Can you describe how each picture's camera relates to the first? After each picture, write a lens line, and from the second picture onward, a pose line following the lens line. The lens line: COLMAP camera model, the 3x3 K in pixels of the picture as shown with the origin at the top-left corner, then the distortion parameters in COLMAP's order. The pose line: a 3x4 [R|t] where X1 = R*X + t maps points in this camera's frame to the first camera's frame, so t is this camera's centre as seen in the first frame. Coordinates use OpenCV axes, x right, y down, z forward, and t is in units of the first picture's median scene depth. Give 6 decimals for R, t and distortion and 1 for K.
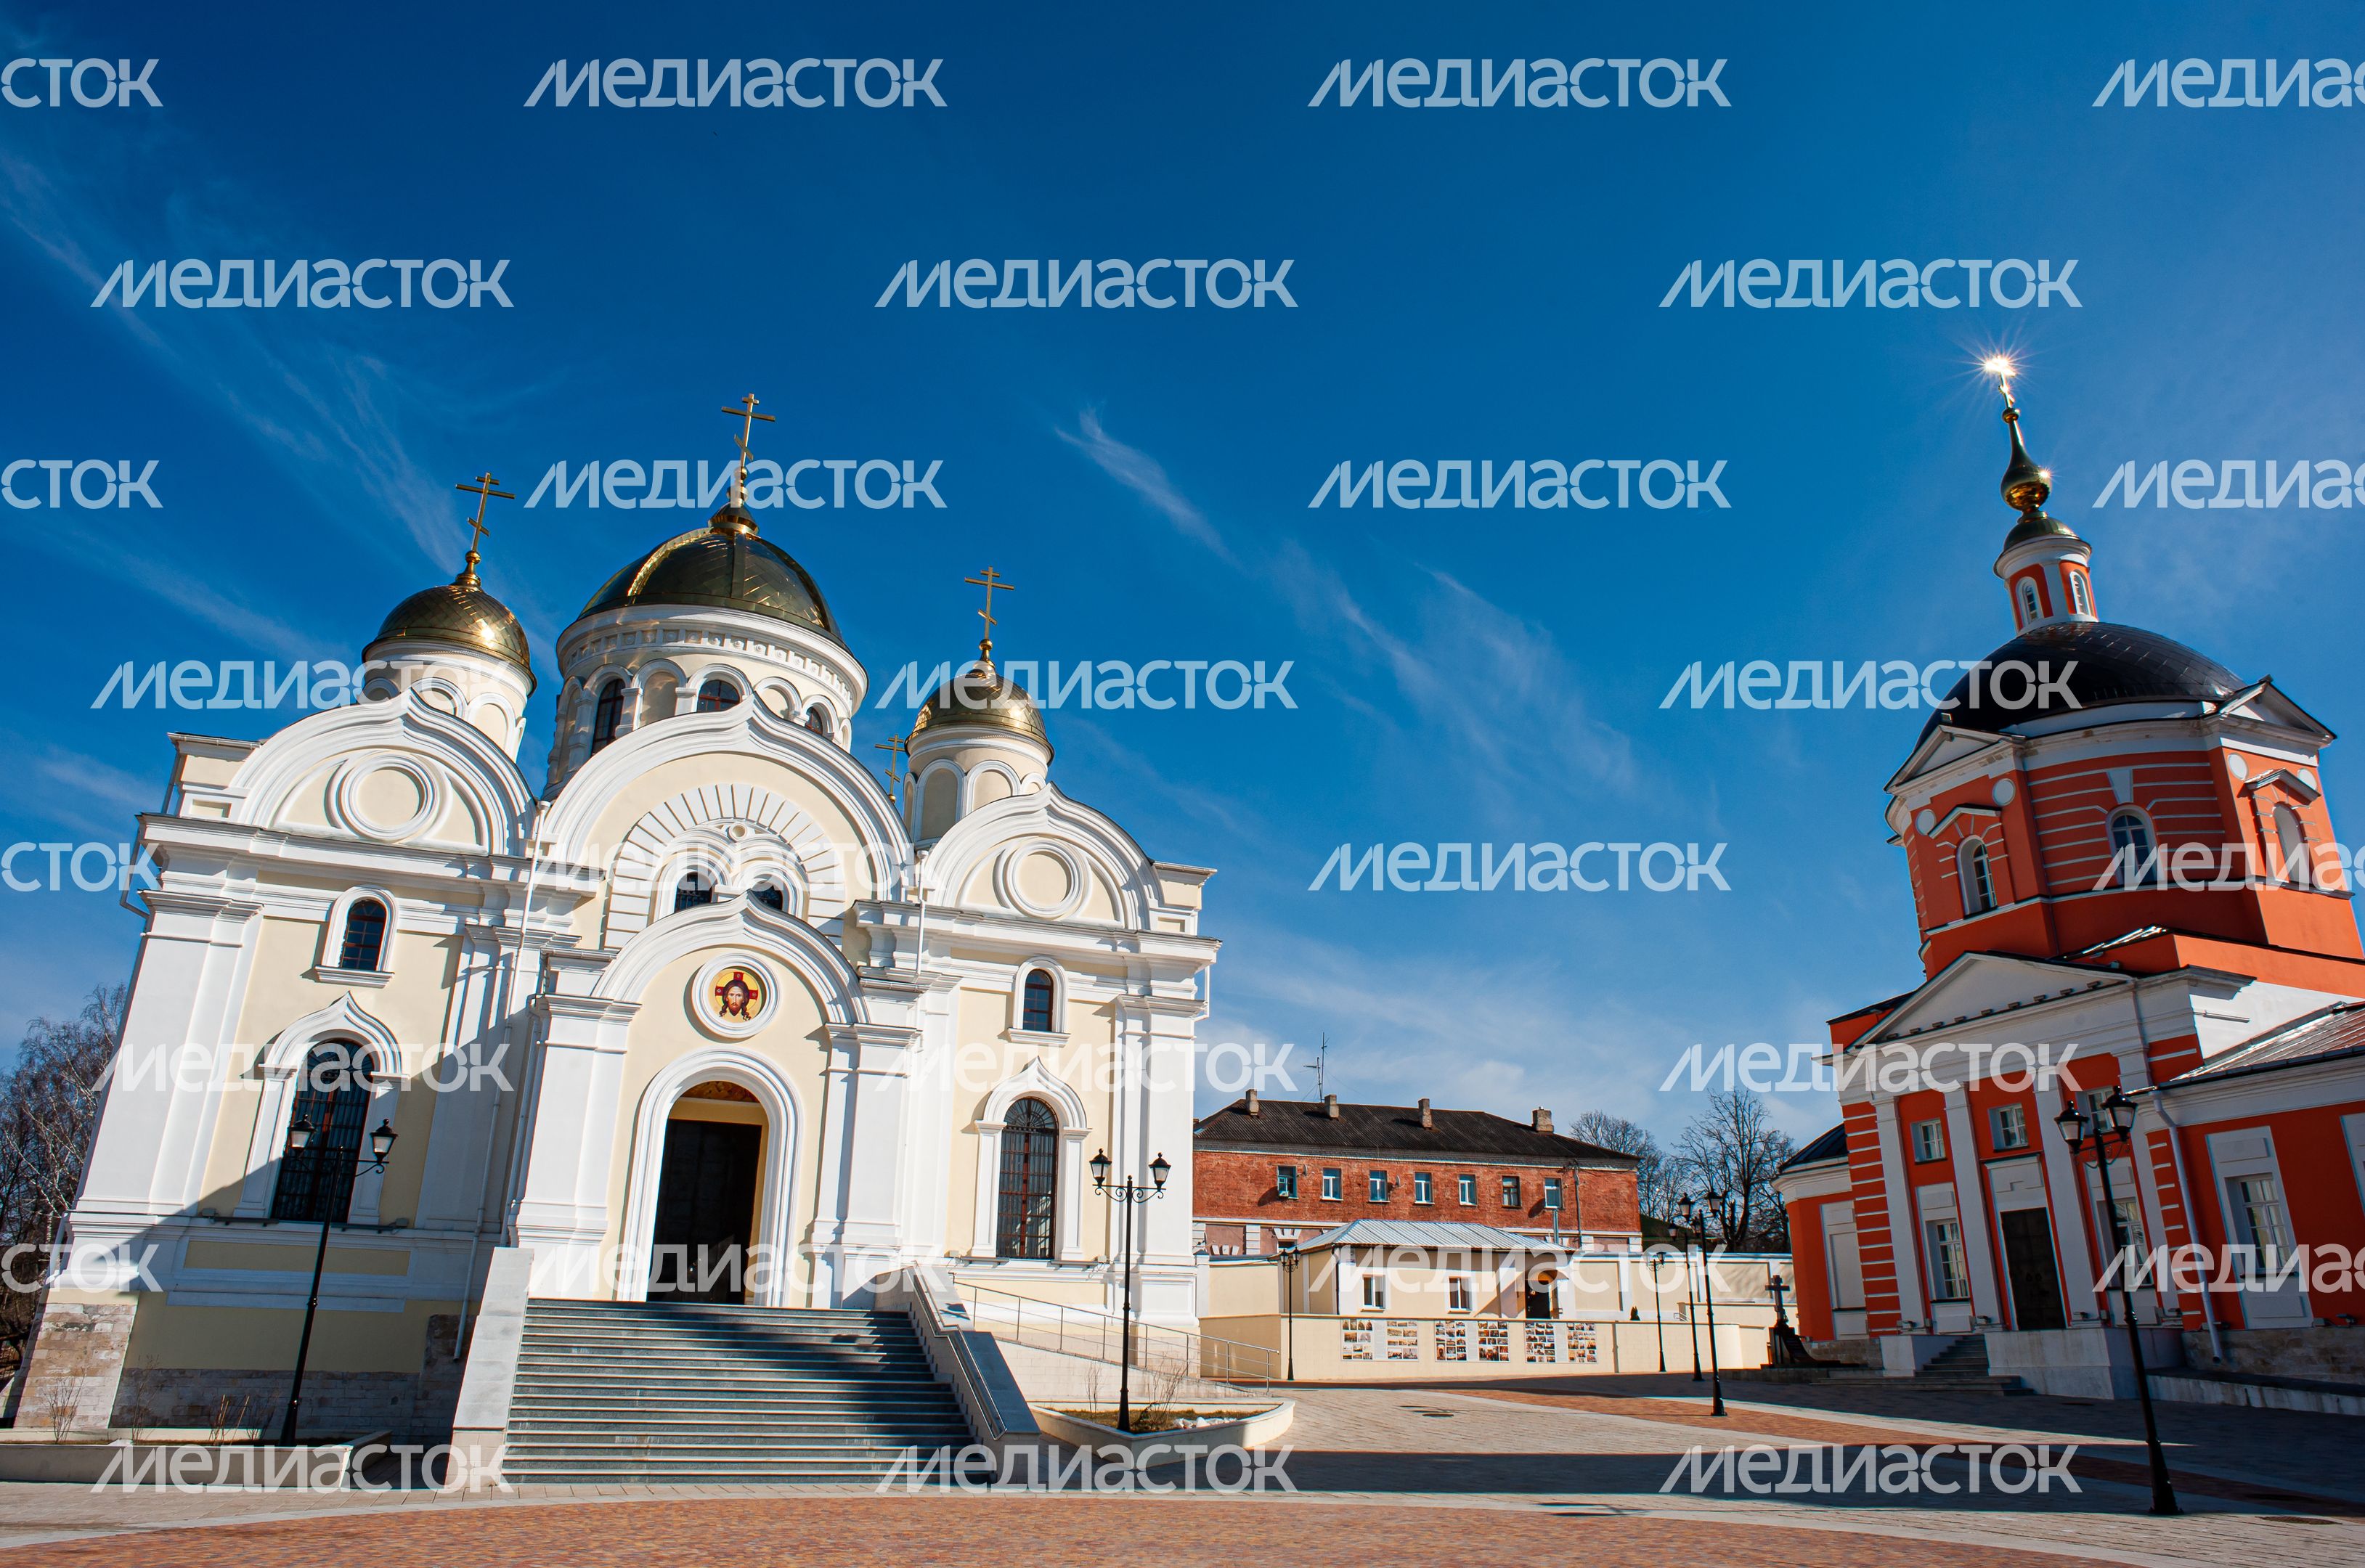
lens RADIAL K [[1618.1, 0, 1201.9], [0, 1618.1, 767.3], [0, 0, 1]] dist [-0.087869, 0.075639]
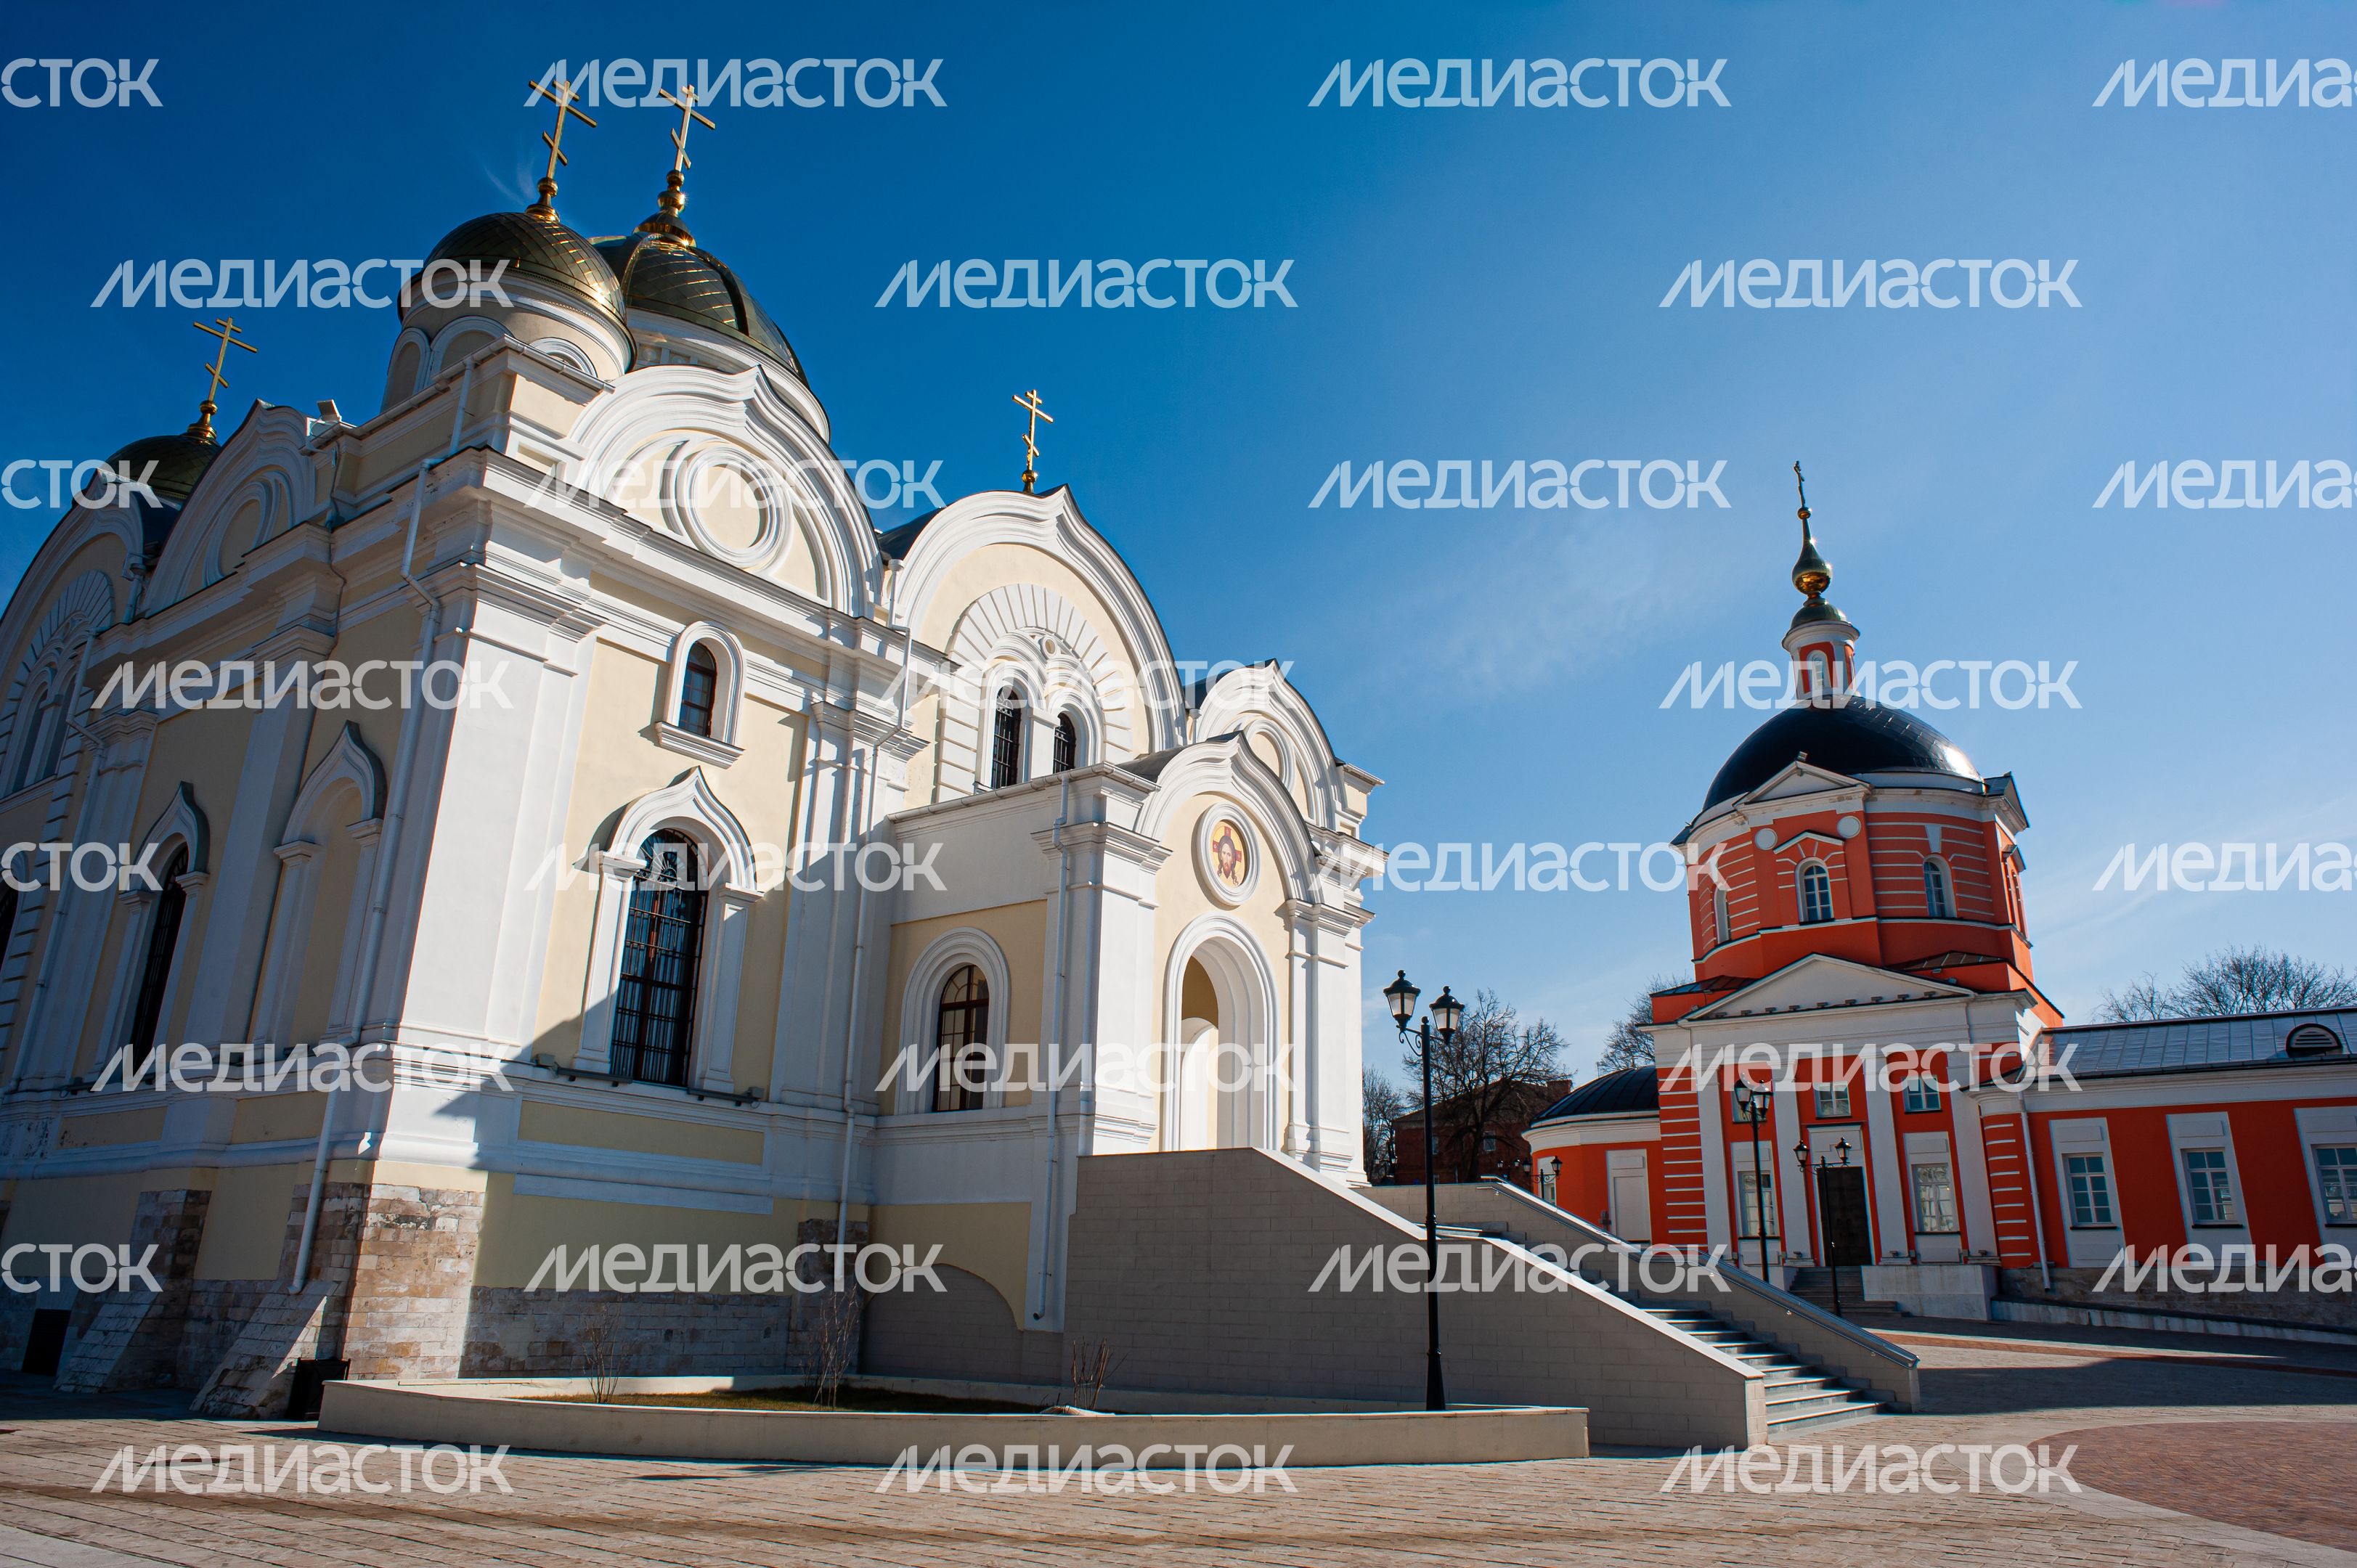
lens RADIAL K [[1586.7, 0, 1205.6], [0, 1586.7, 767.5], [0, 0, 1]] dist [-0.087600, 0.075527]
pose [[0.850559, 0.174971, 0.495918, -0.692340], [-0.199470, 0.979897, -0.003616, 0.098882], [-0.486581, -0.095845, 0.868362, 0.276429]]
